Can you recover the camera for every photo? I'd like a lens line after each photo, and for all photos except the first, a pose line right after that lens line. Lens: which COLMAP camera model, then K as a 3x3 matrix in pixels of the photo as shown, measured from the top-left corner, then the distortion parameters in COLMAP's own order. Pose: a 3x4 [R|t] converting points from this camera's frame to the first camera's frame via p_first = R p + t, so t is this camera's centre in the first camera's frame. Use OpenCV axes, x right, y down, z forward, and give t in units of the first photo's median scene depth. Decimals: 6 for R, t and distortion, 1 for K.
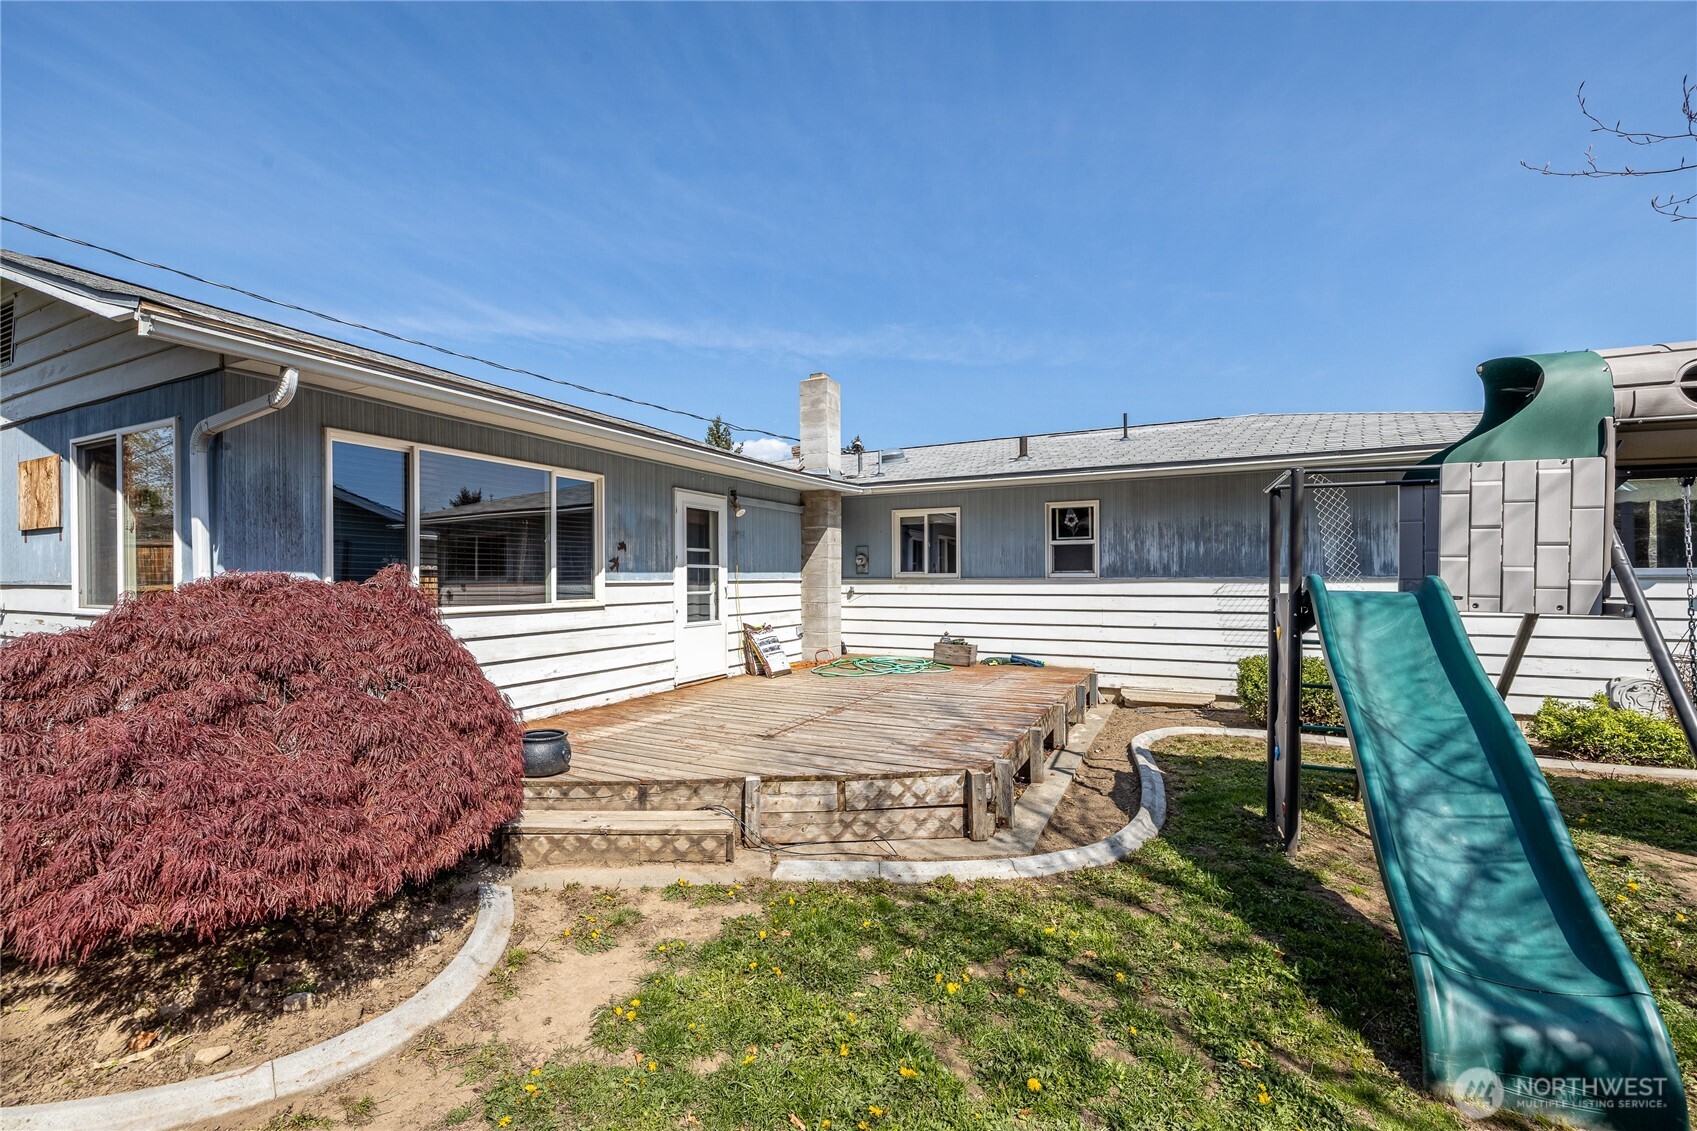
lens RADIAL K [[778.5, 0, 830.1], [0, 778.5, 579.5], [0, 0, 1]] dist [-0.001718, -0.000564]
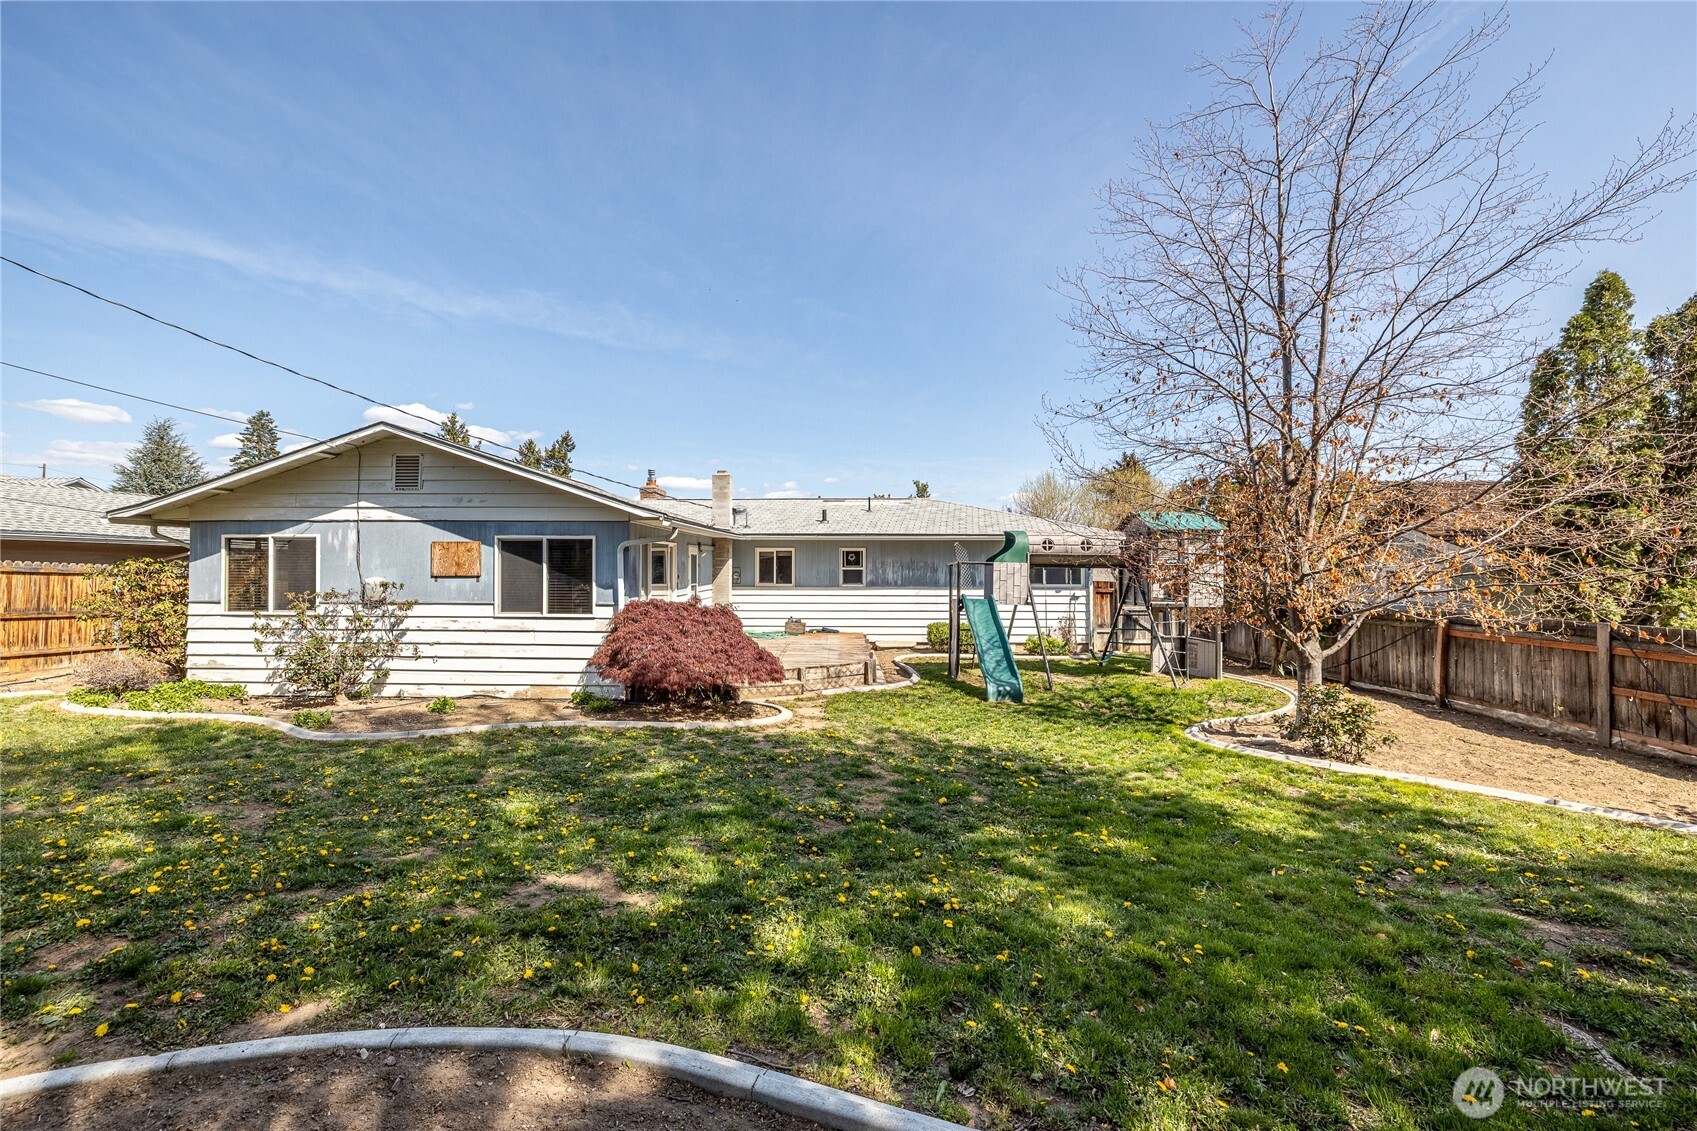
lens RADIAL K [[778.5, 0, 845.3], [0, 778.5, 564.3], [0, 0, 1]] dist [-0.001718, -0.000564]
pose [[0.891901, 0.004462, 0.452209, -0.753904], [-0.005233, 0.999986, 0.000454, -0.075630], [-0.452201, -0.002772, 0.891912, -0.947649]]
